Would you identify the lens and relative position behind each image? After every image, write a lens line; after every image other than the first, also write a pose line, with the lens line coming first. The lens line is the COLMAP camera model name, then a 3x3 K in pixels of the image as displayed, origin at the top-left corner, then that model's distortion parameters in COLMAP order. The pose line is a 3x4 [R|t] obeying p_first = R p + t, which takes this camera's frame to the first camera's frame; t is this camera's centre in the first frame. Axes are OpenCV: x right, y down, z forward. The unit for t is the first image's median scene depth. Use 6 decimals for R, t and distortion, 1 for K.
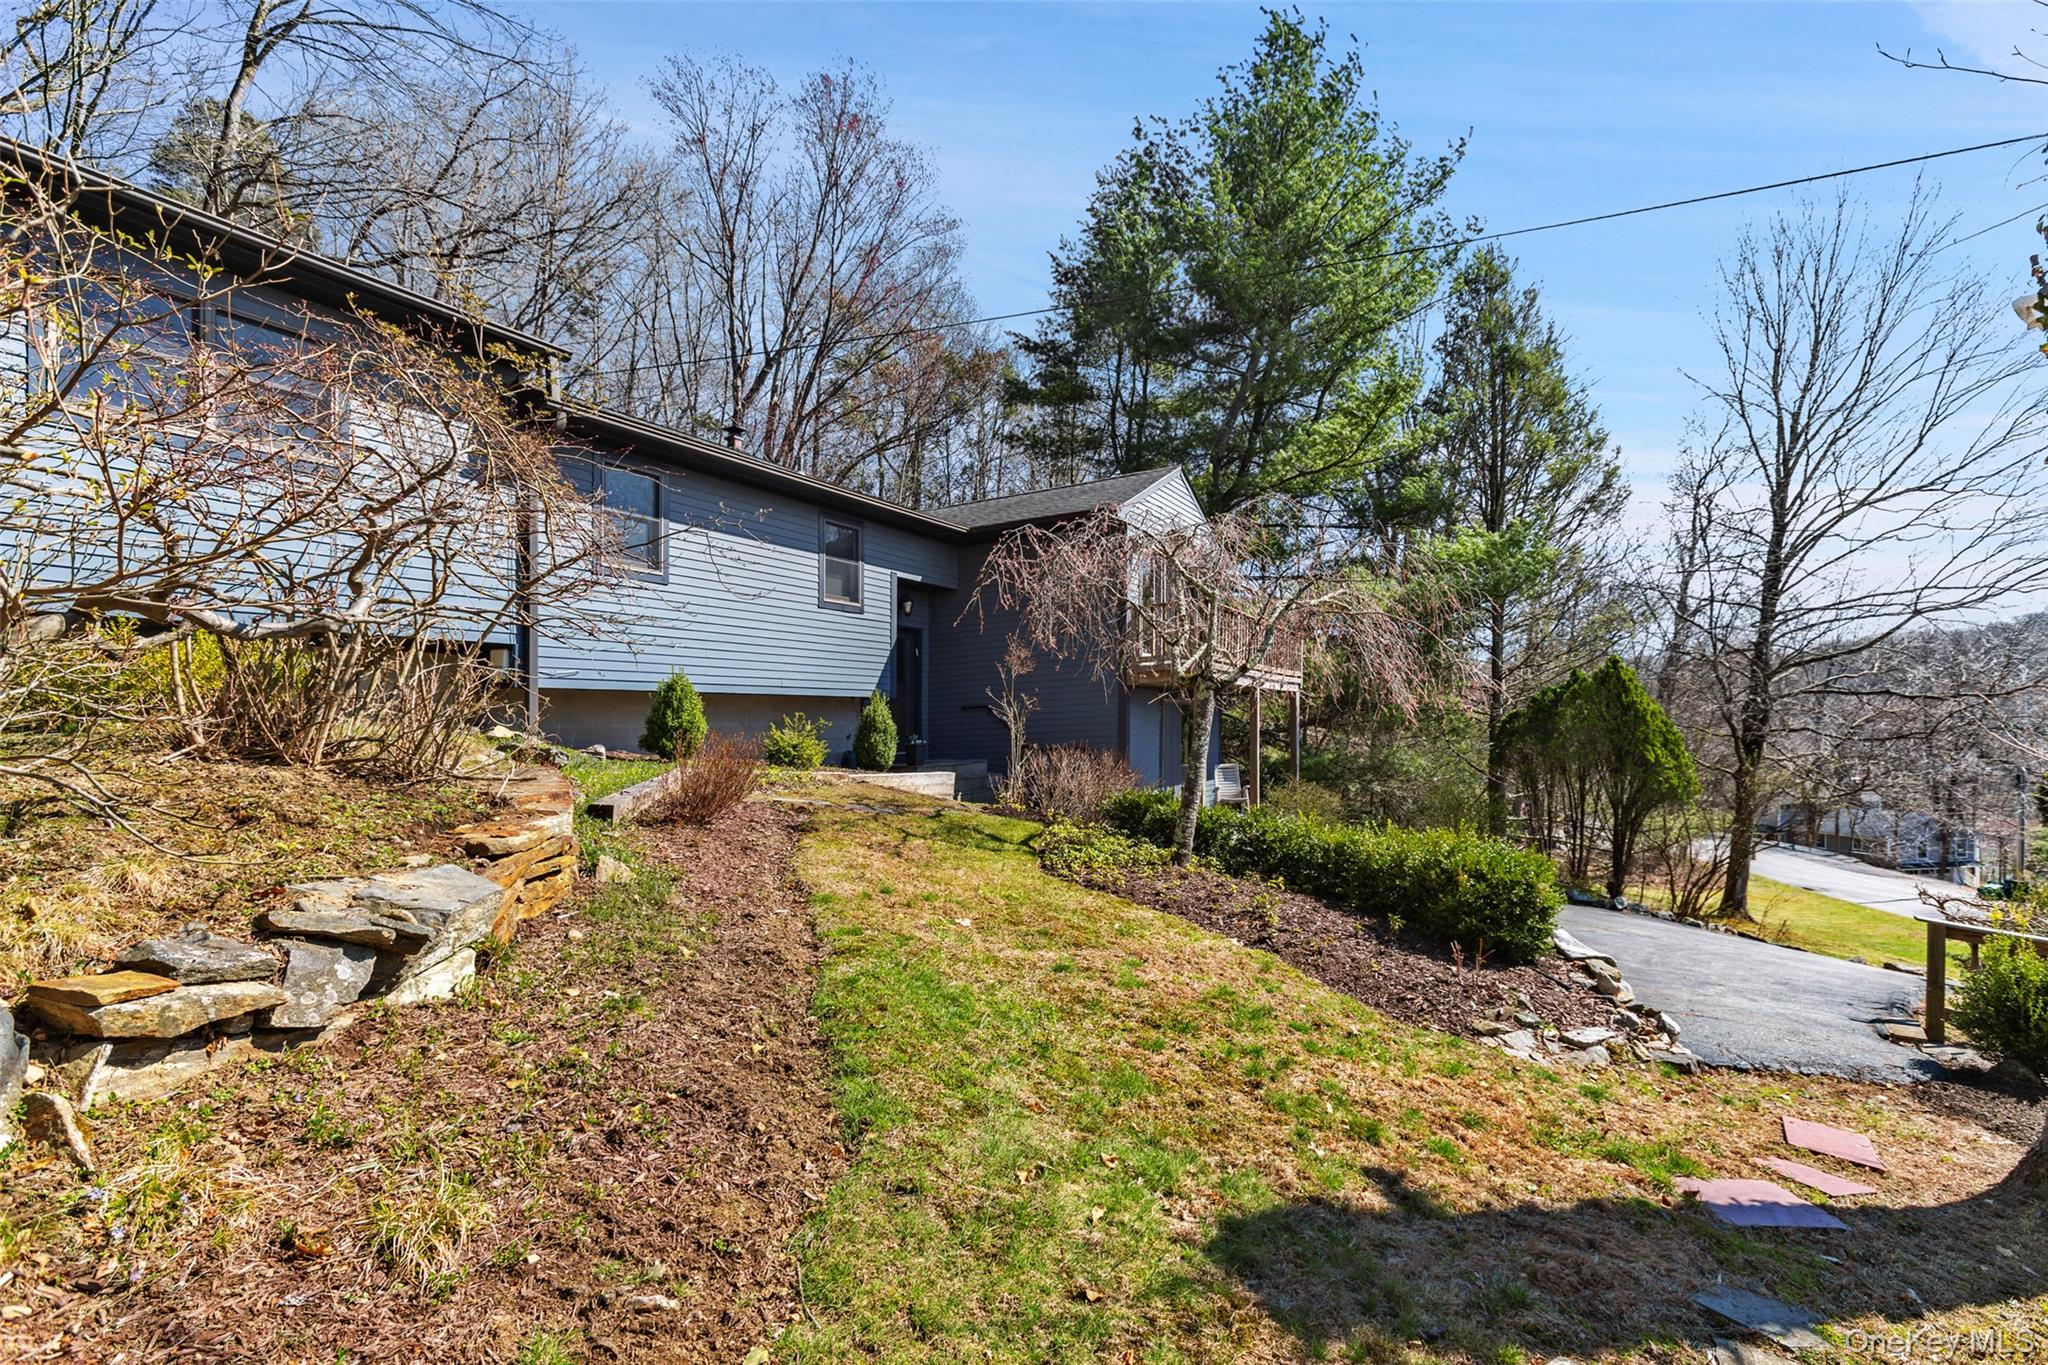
lens RADIAL K [[953.3, 0, 1024.0], [0, 953.3, 682.5], [0, 0, 1]] dist [-0.006899, 0.000379]
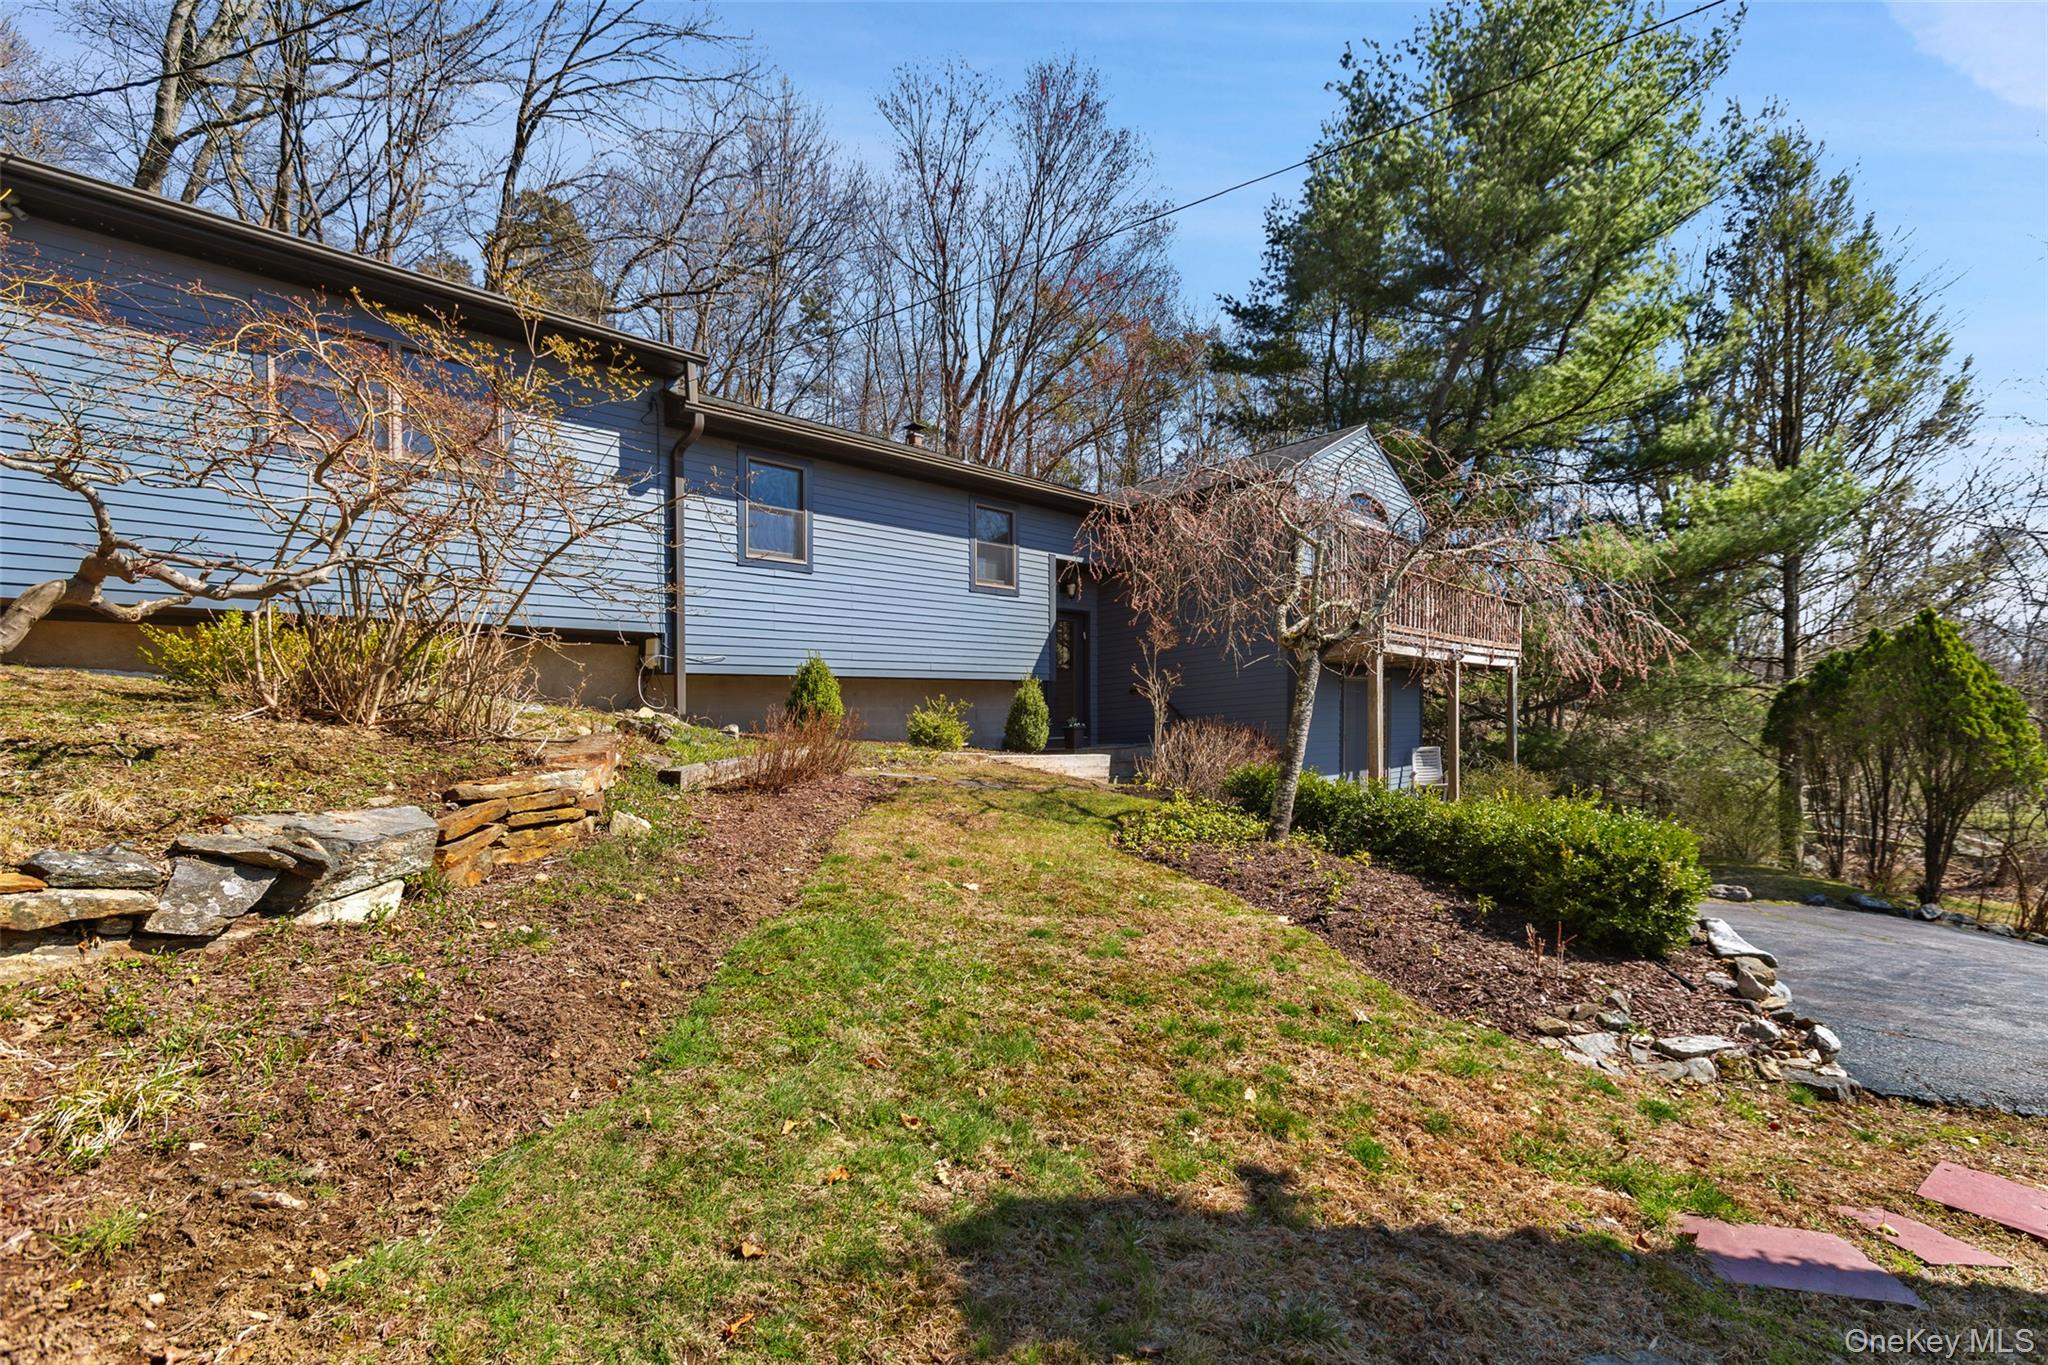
lens RADIAL K [[957.5, 0, 1021.1], [0, 957.5, 703.8], [0, 0, 1]] dist [-0.004224, -0.001081]
pose [[0.970663, -0.018613, -0.239721, 0.209026], [0.025202, 0.999383, 0.024448, 0.043371], [0.239118, -0.029773, 0.970534, 0.078338]]
